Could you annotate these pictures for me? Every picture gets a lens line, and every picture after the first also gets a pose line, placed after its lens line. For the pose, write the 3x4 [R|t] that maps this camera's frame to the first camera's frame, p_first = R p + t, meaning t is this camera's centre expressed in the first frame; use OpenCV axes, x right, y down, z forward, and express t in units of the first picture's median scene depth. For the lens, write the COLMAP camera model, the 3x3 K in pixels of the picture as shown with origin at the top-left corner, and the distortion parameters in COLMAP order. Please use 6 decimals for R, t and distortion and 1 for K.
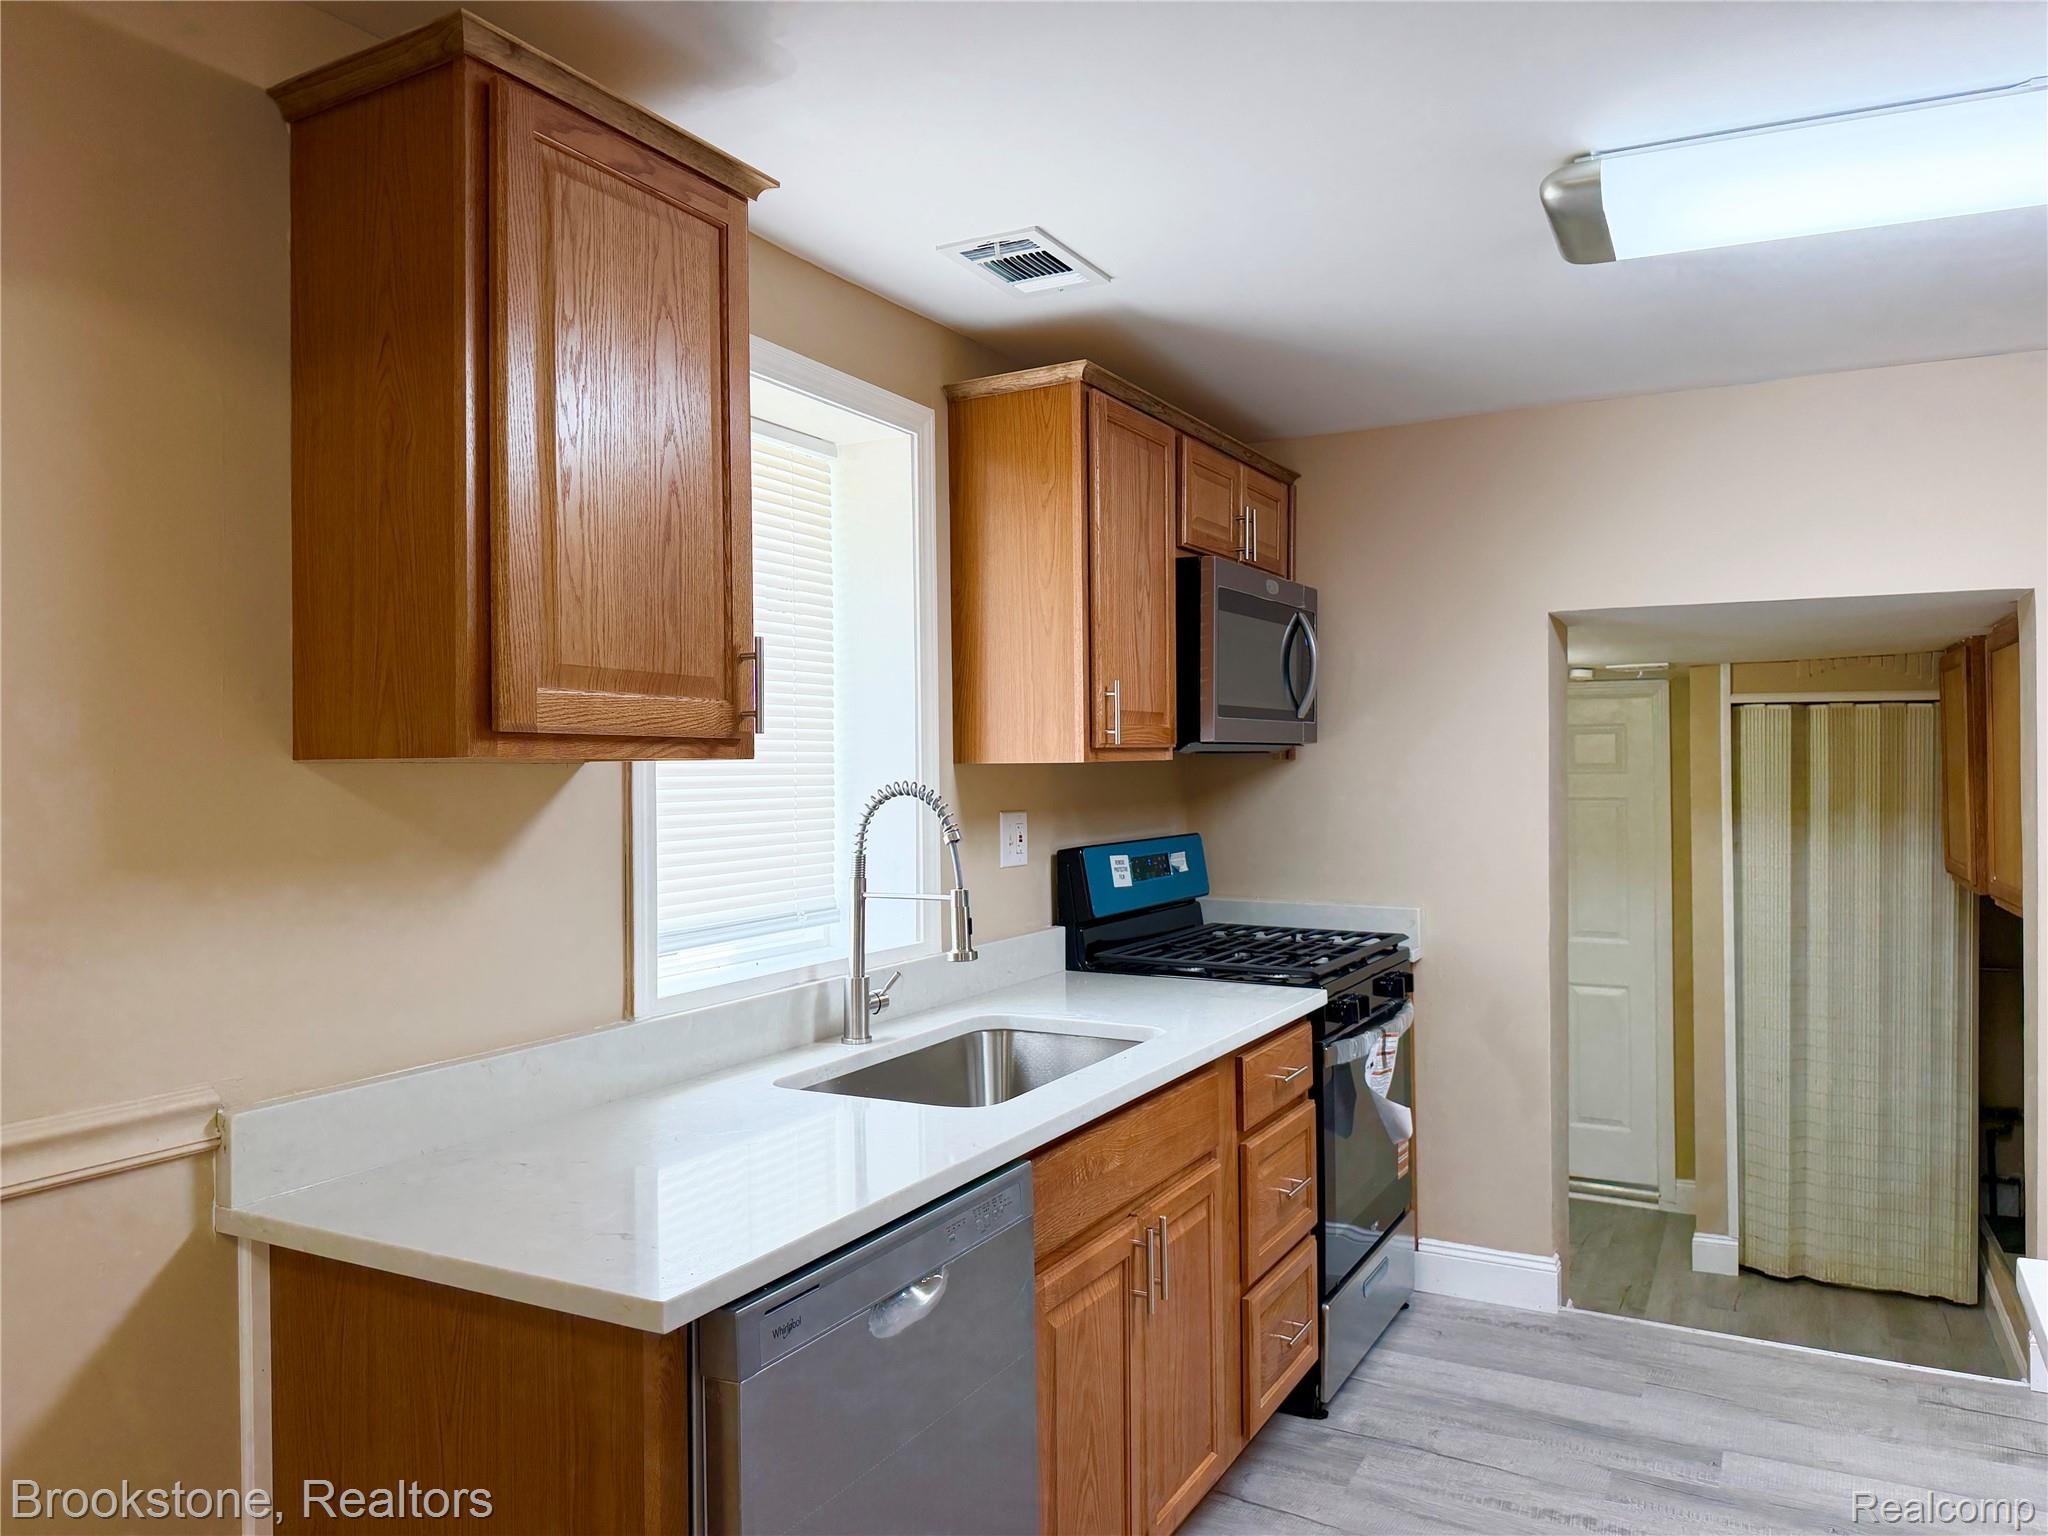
lens RADIAL K [[1444.3, 0, 1024.0], [0, 1444.3, 768.0], [0, 0, 1]] dist [0.119824, -0.149875]
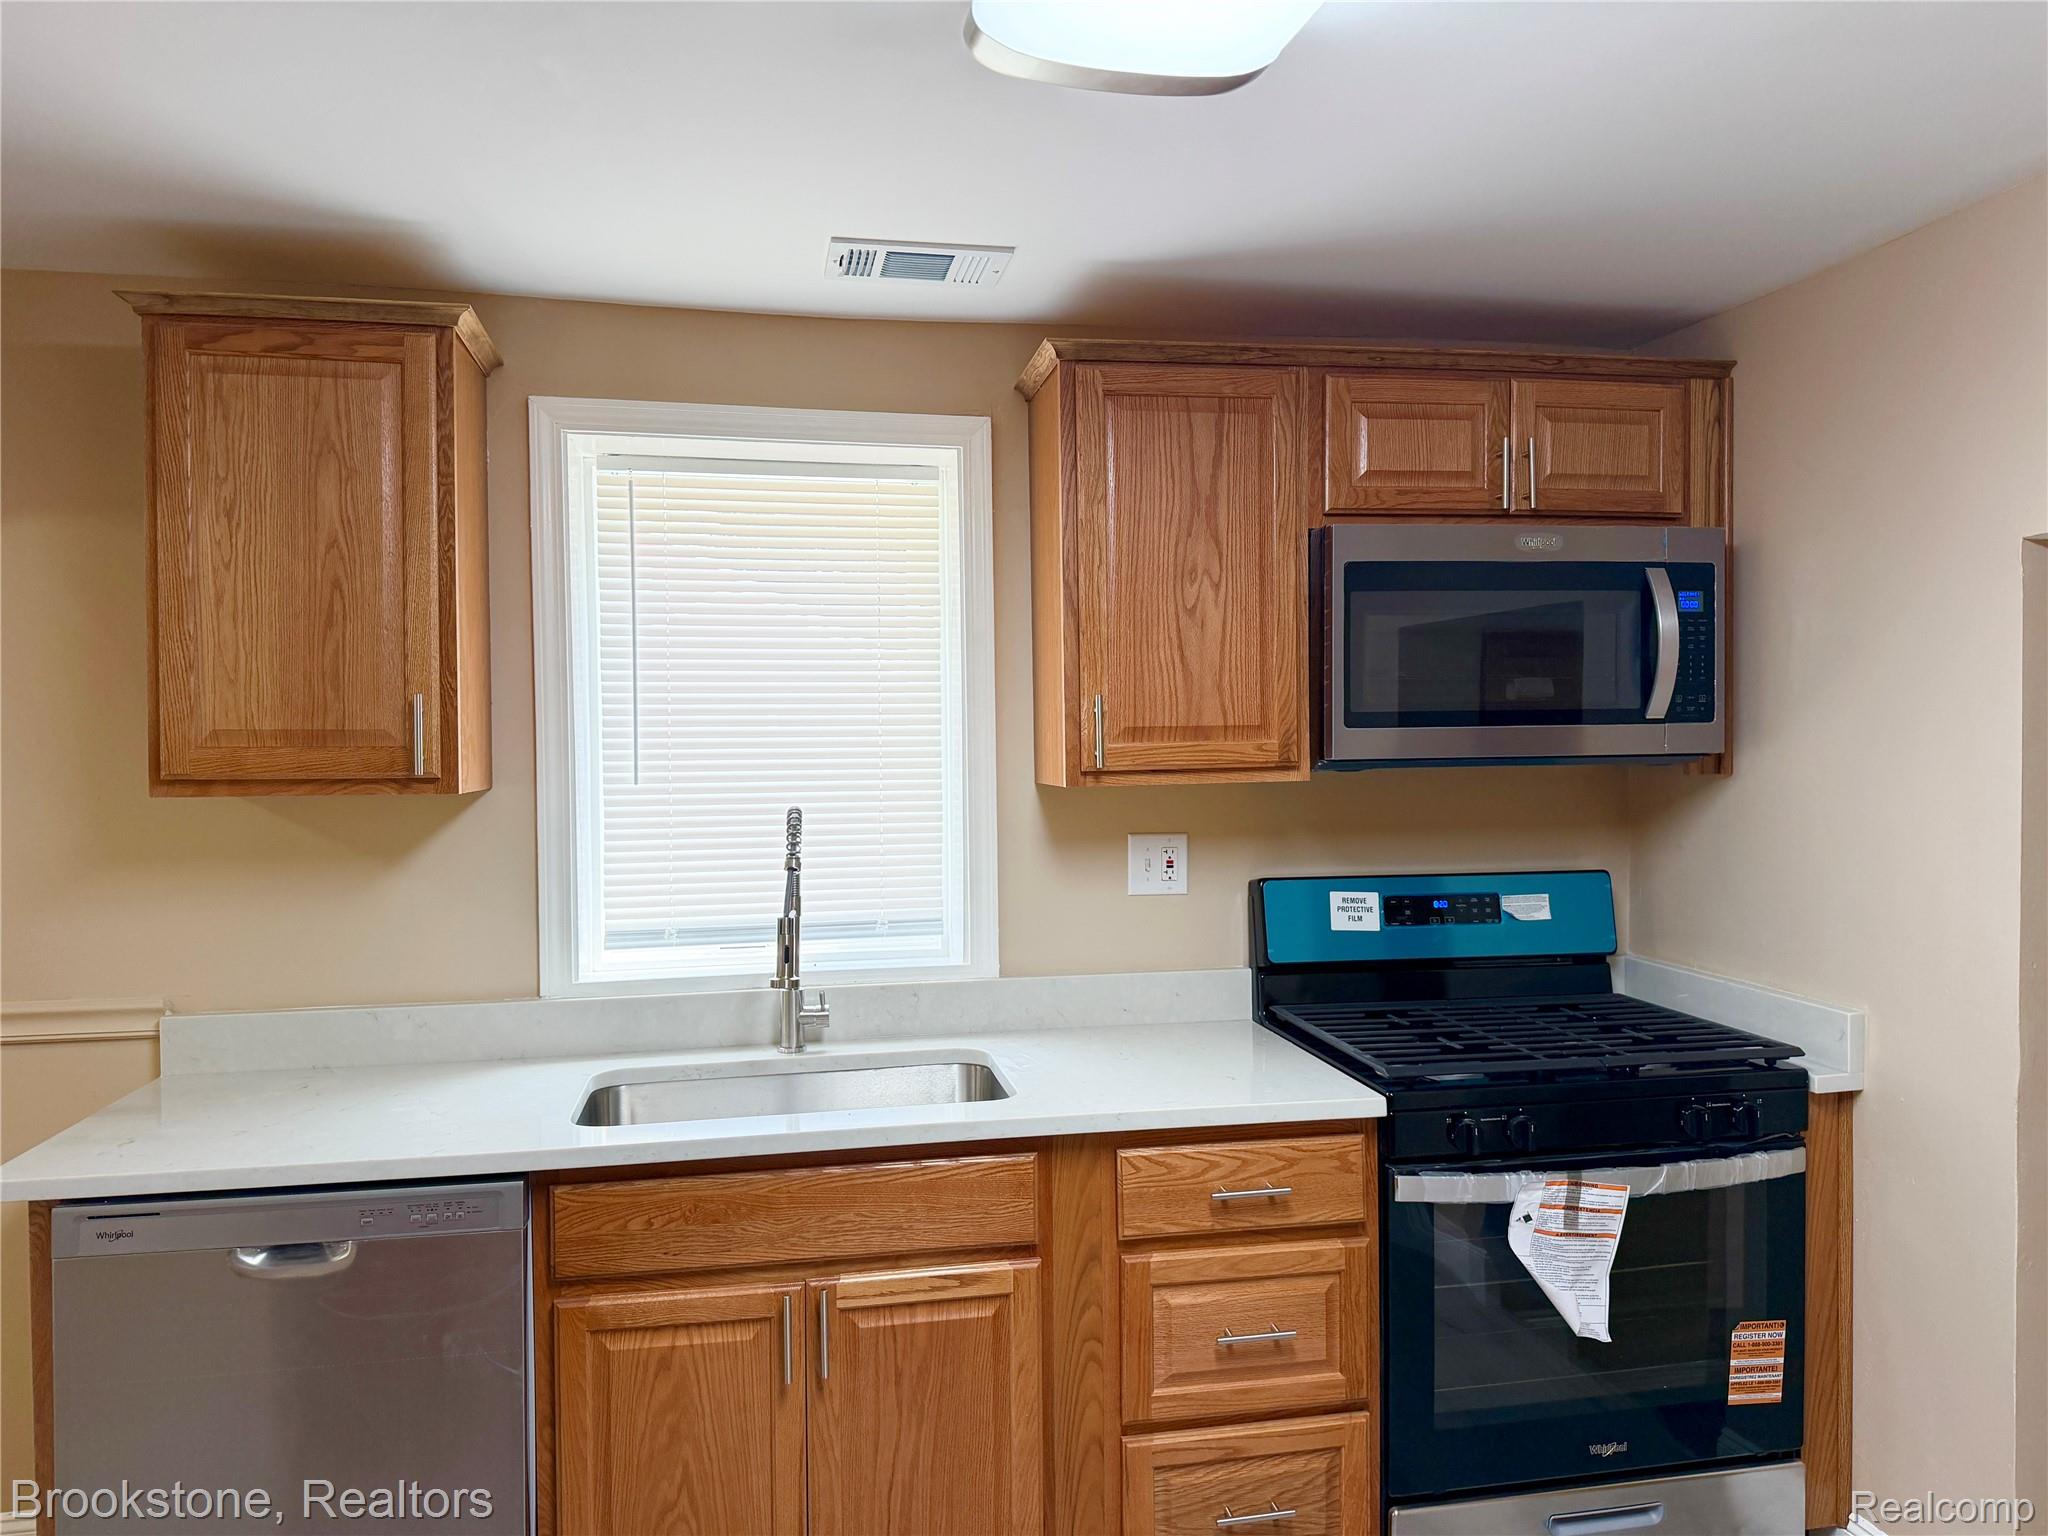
lens RADIAL K [[1444.3, 0, 1024.0], [0, 1444.3, 768.0], [0, 0, 1]] dist [0.119824, -0.149875]
pose [[0.632916, 0.018120, -0.774008, 0.712721], [0.003989, 0.999637, 0.026663, -0.039596], [0.774210, -0.019963, 0.632614, 0.406053]]
